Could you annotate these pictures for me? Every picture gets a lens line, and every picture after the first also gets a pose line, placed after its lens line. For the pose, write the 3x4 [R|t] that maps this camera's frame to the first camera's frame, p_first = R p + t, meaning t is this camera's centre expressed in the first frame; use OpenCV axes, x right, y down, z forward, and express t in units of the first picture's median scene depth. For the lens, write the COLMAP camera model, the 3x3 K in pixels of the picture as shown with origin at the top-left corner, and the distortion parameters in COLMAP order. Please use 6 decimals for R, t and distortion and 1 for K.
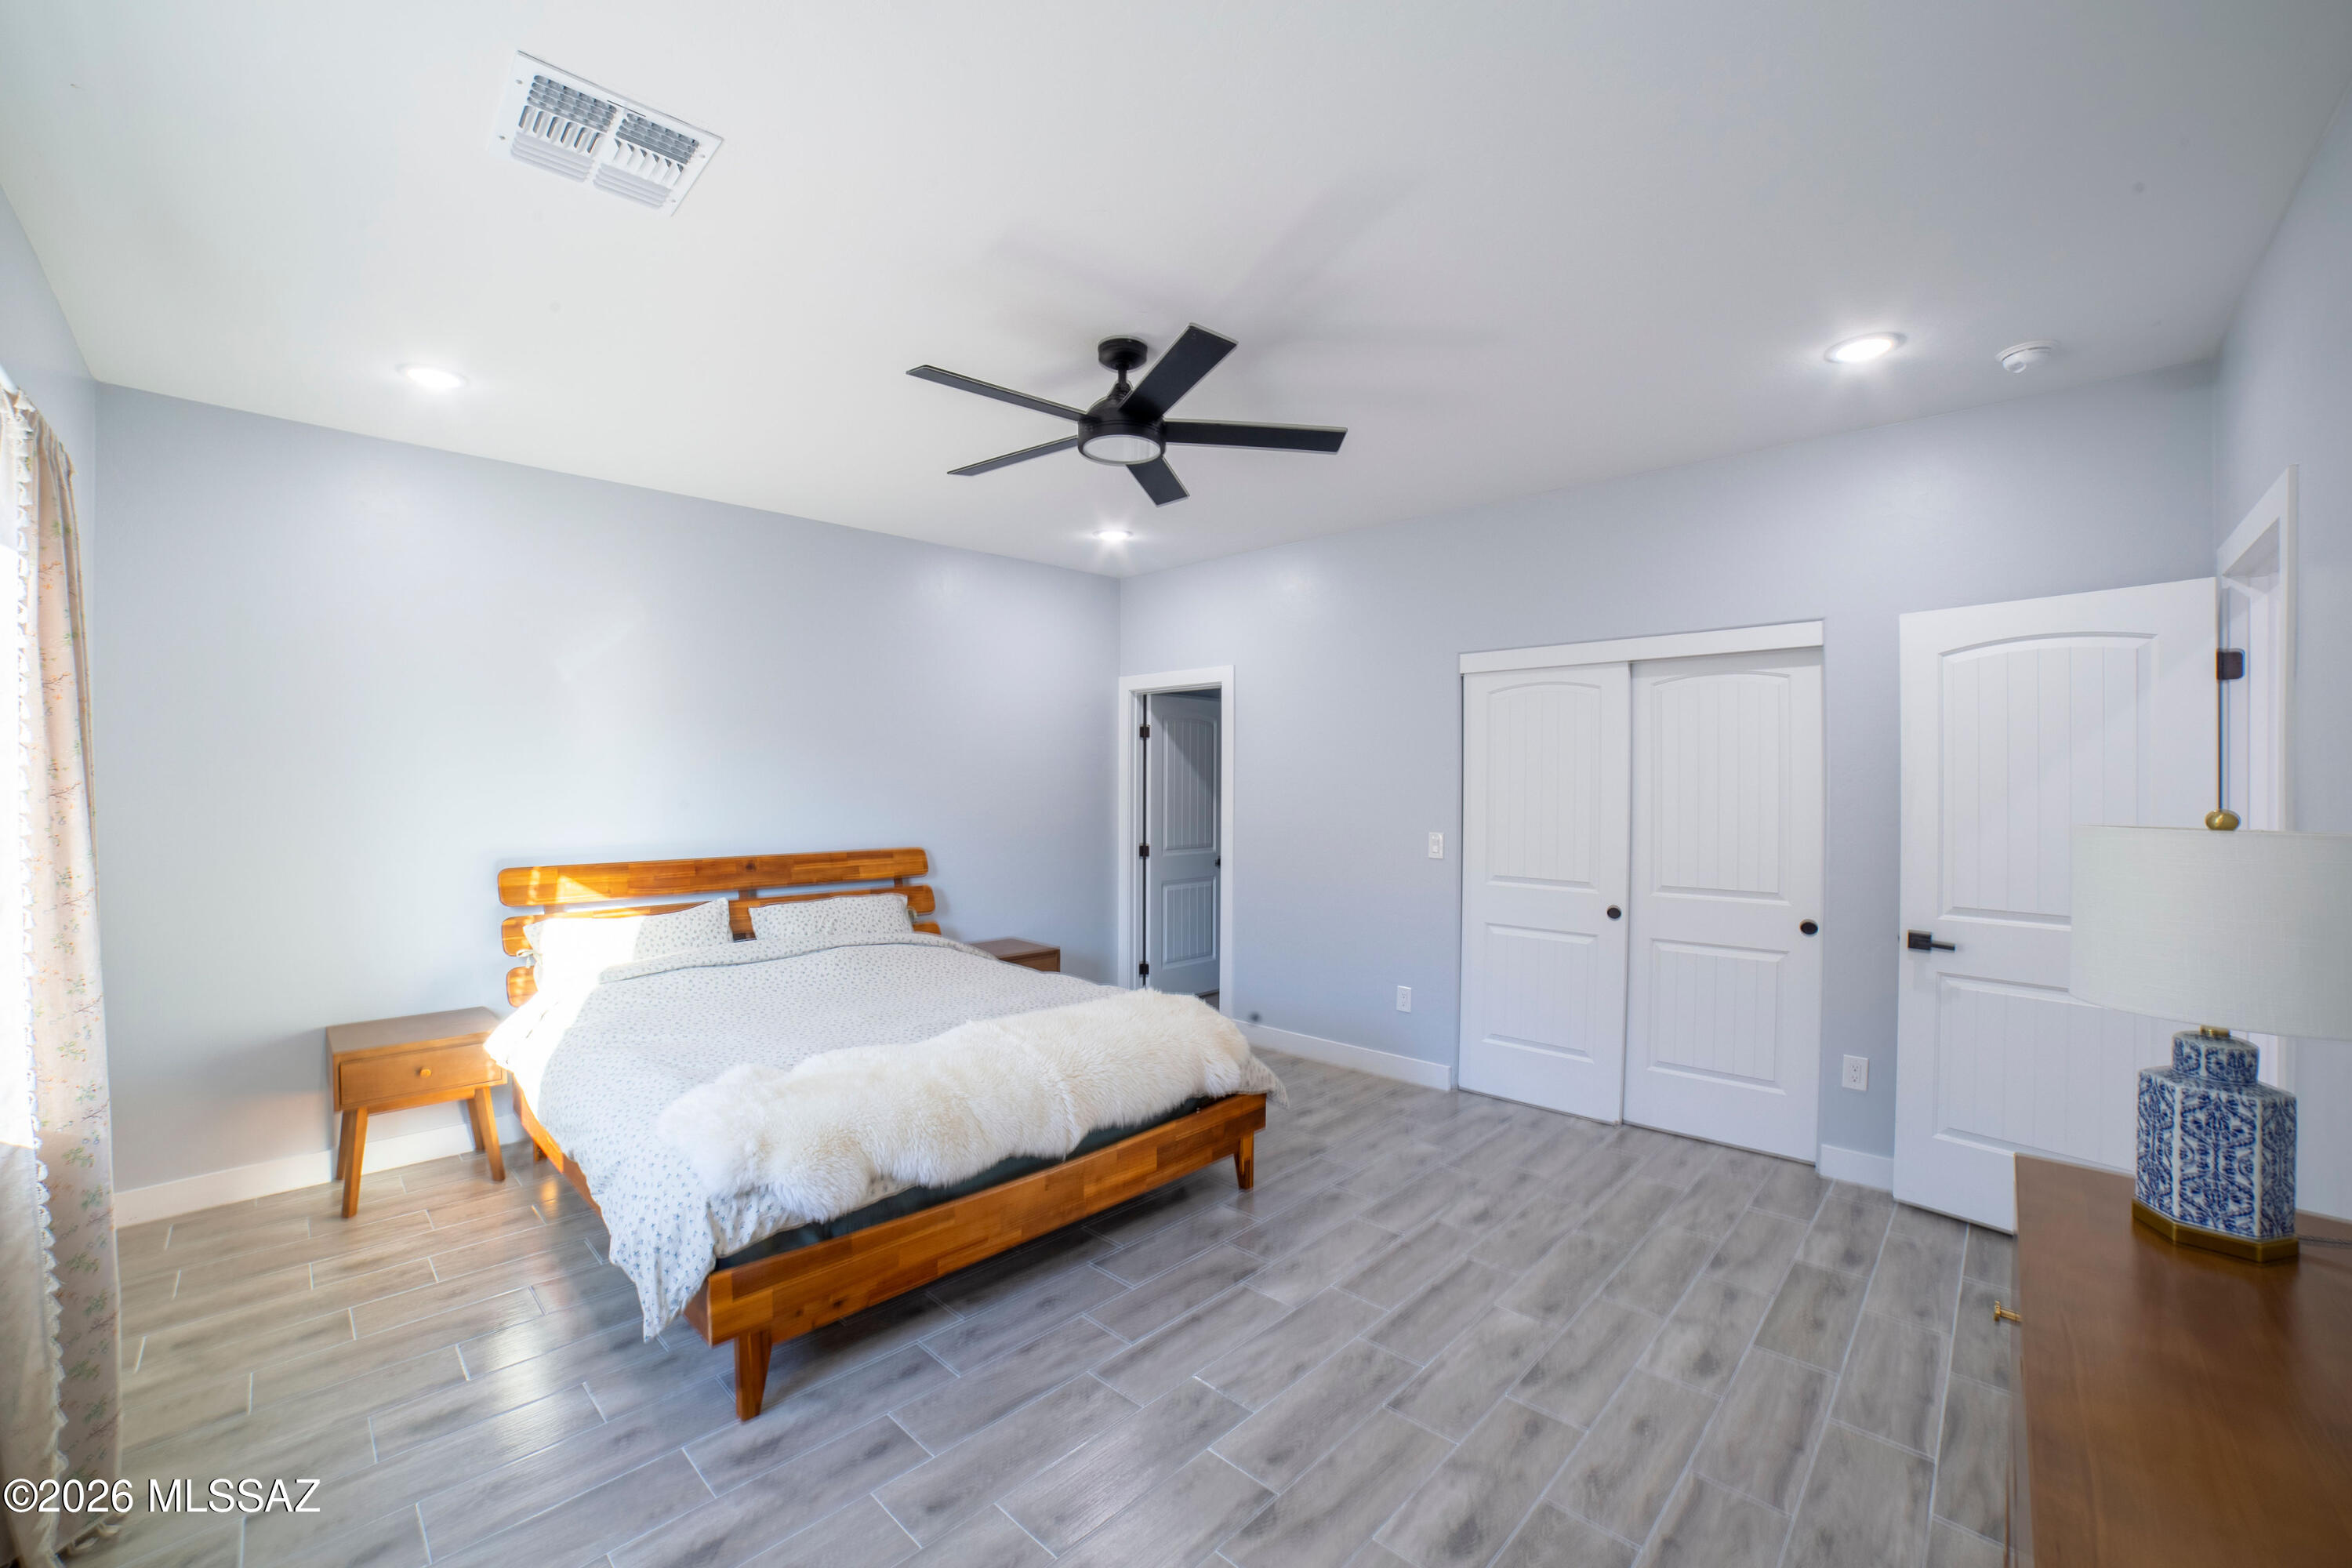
lens RADIAL K [[949.2, 0, 1183.8], [0, 949.2, 805.1], [0, 0, 1]] dist [-0.073941, 0.000306]
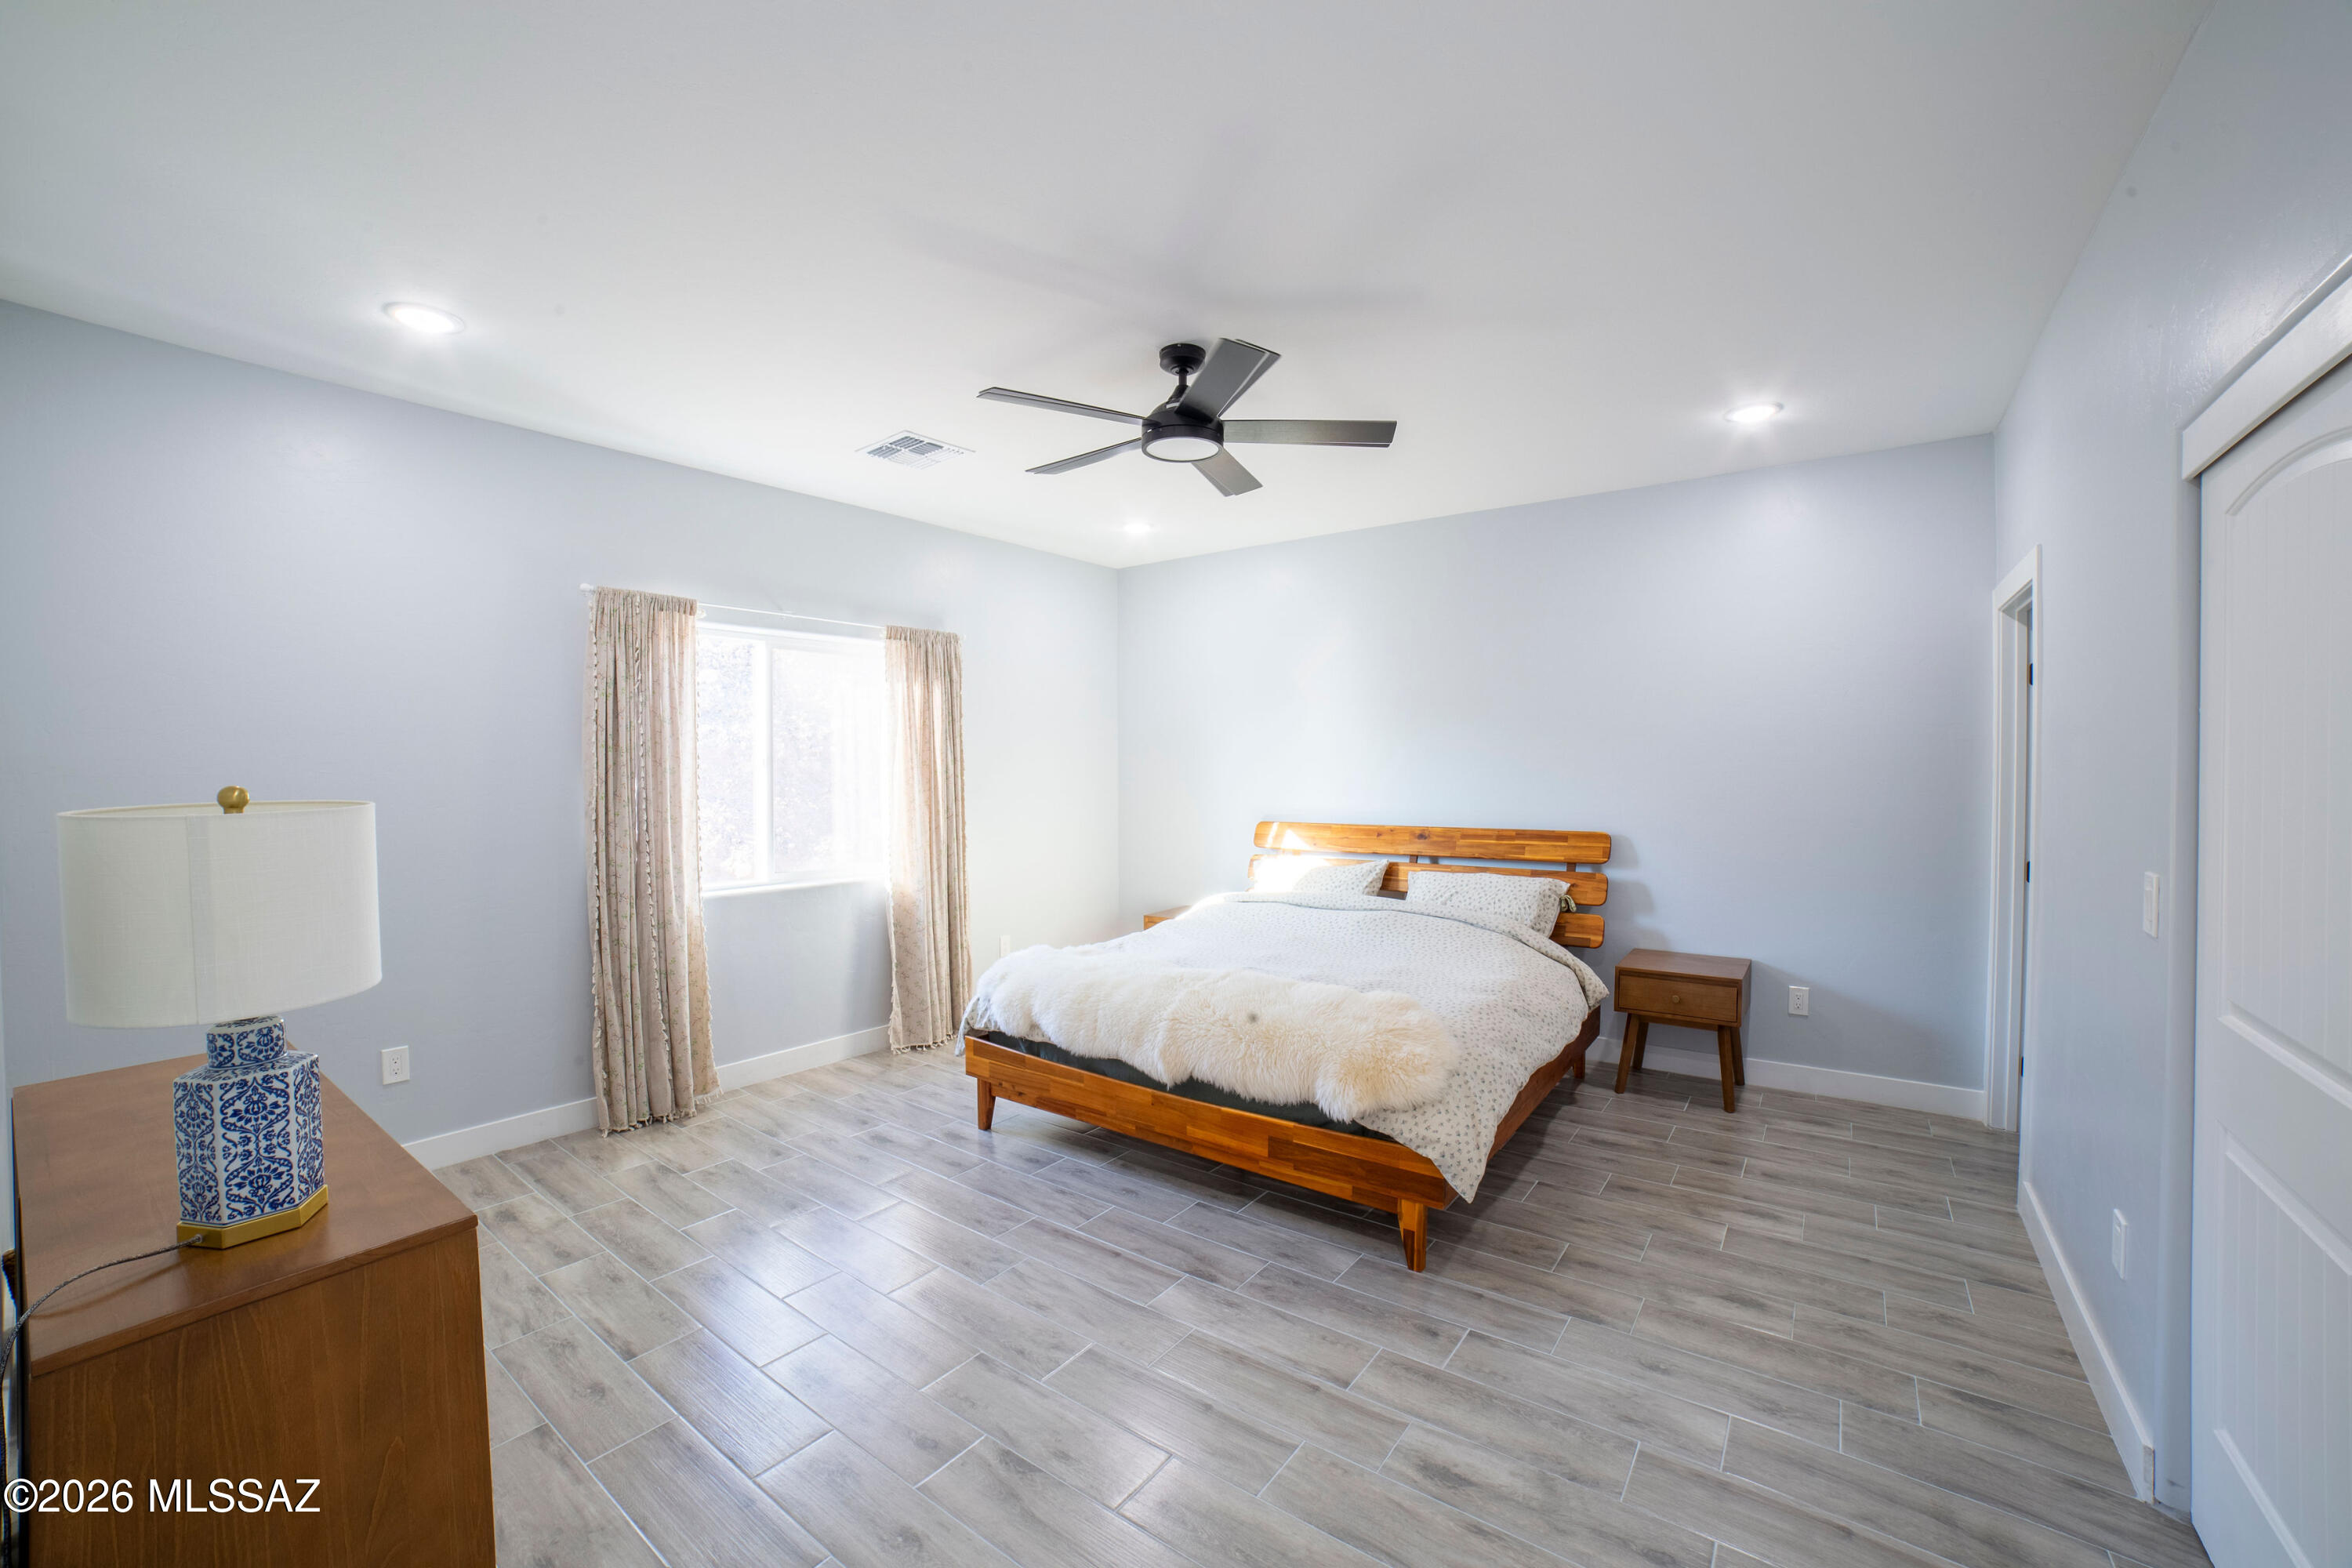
lens RADIAL K [[959.0, 0, 1176.0], [0, 959.0, 784.0], [0, 0, 1]] dist [-0.047276, 0.000050]
pose [[0.116638, 0.022674, -0.992916, 0.932314], [-0.011626, 0.999702, 0.021463, -0.027604], [0.993106, 0.009041, 0.116867, 0.767385]]
